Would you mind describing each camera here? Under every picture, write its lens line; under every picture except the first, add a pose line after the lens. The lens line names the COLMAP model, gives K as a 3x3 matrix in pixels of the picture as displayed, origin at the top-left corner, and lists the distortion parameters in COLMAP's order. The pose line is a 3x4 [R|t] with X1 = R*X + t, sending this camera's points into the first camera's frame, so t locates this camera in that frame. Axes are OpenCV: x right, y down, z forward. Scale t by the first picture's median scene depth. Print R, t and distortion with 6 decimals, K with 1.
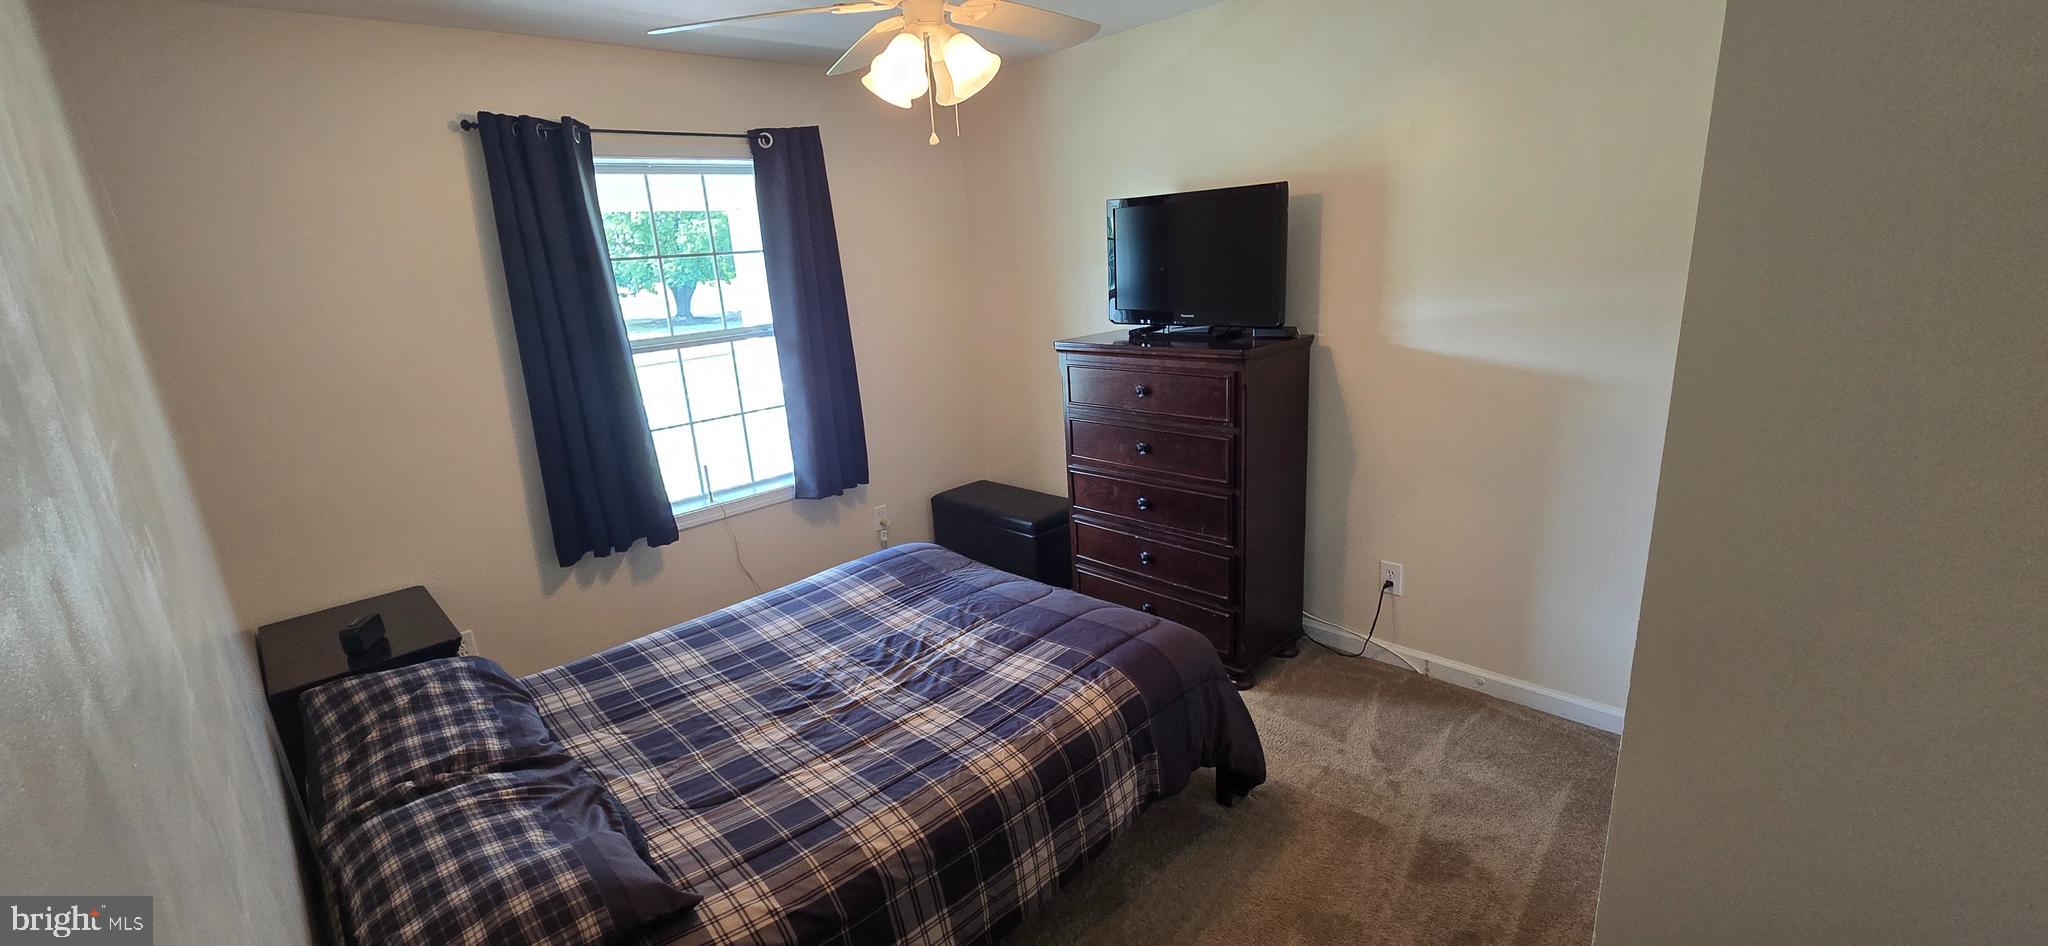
lens RADIAL K [[846.2, 0, 1018.0], [0, 846.2, 480.2], [0, 0, 1]] dist [-0.001199, 0.000442]
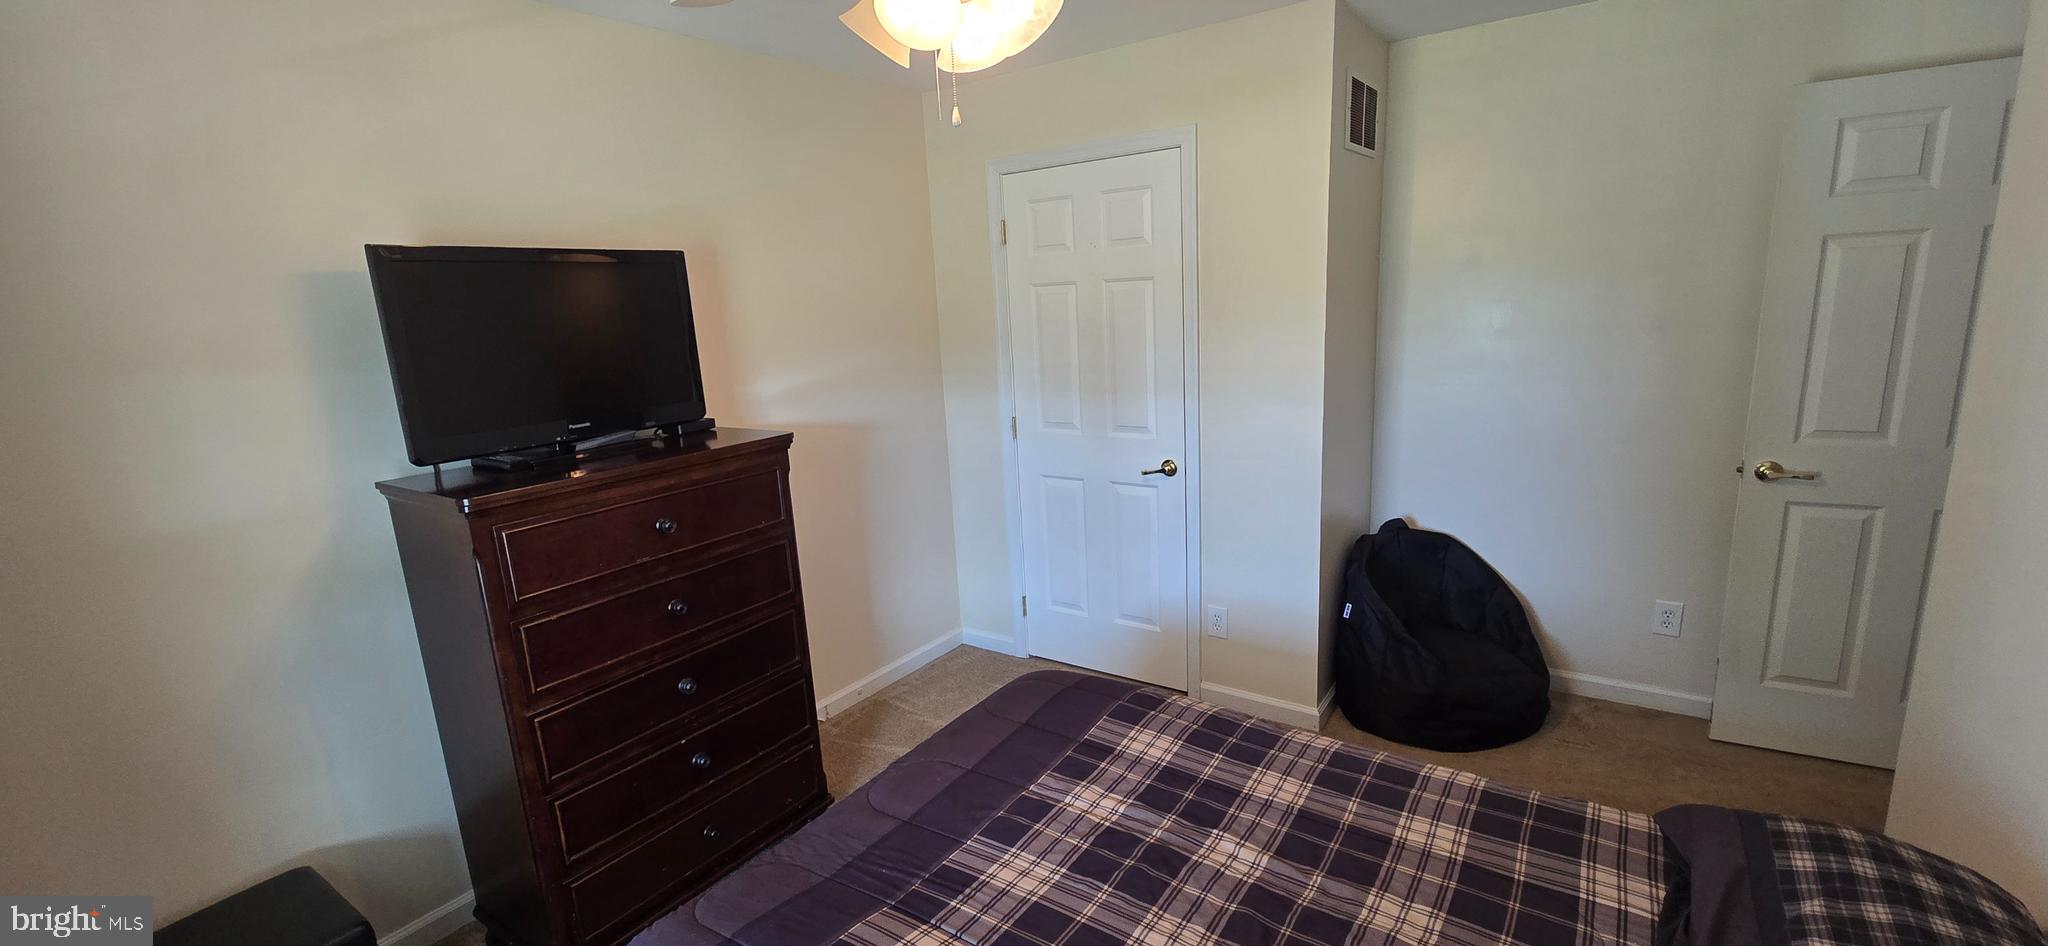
lens RADIAL K [[846.2, 0, 1018.0], [0, 846.2, 480.2], [0, 0, 1]] dist [-0.001199, 0.000442]
pose [[-0.193596, -0.134278, 0.971849, -0.612124], [0.324197, 0.926186, 0.192550, -0.192993], [-0.925968, 0.352347, -0.135774, 0.884471]]
